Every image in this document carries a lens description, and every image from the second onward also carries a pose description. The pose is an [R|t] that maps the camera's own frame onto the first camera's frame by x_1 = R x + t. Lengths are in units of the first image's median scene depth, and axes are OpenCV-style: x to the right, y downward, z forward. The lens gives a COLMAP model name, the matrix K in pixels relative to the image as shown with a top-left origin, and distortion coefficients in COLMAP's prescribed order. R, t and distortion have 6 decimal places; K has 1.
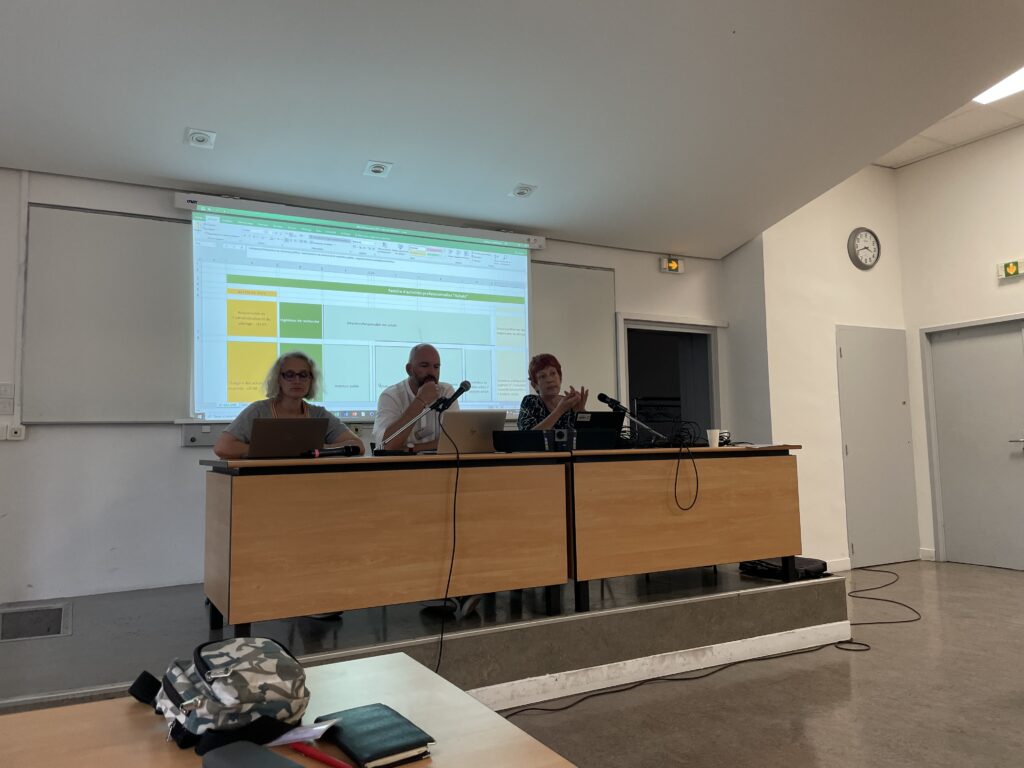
lens RADIAL K [[776.1, 0, 512.0], [0, 776.1, 384.0], [0, 0, 1]] dist [0.089370, -0.112027]
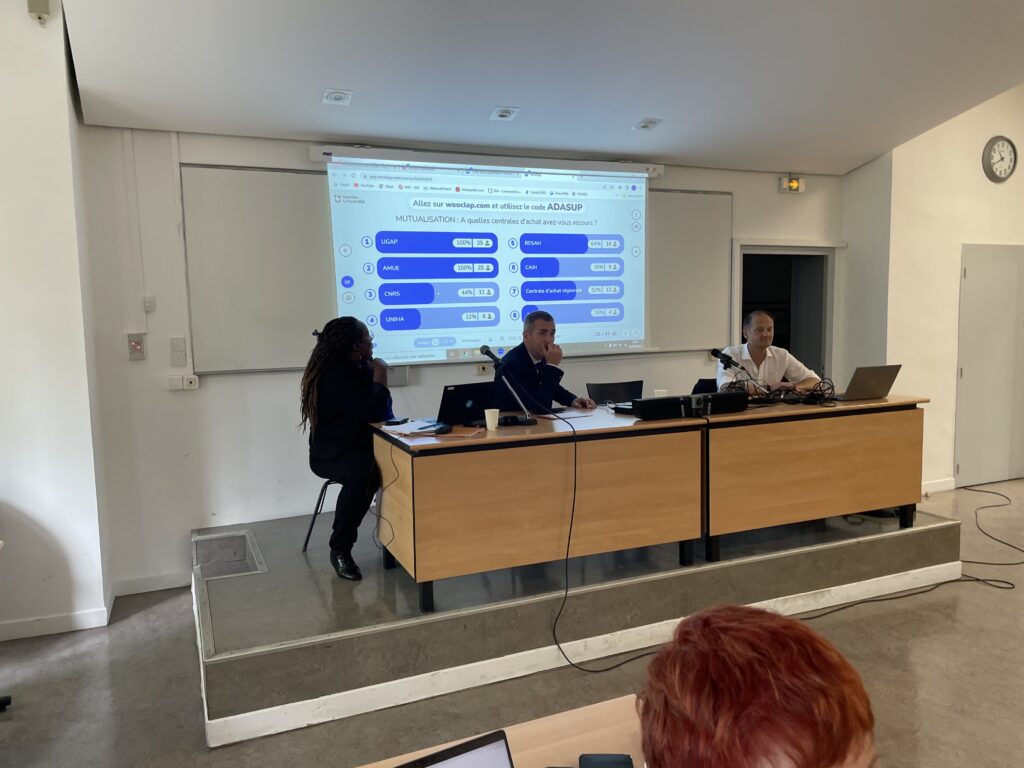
lens RADIAL K [[777.5, 0, 512.0], [0, 777.5, 384.0], [0, 0, 1]] dist [0.097778, -0.114696]
pose [[0.996766, 0.006822, -0.080071, -0.081516], [0.008344, 0.982219, 0.187556, -0.126388], [0.079927, -0.187617, 0.978985, -0.042142]]
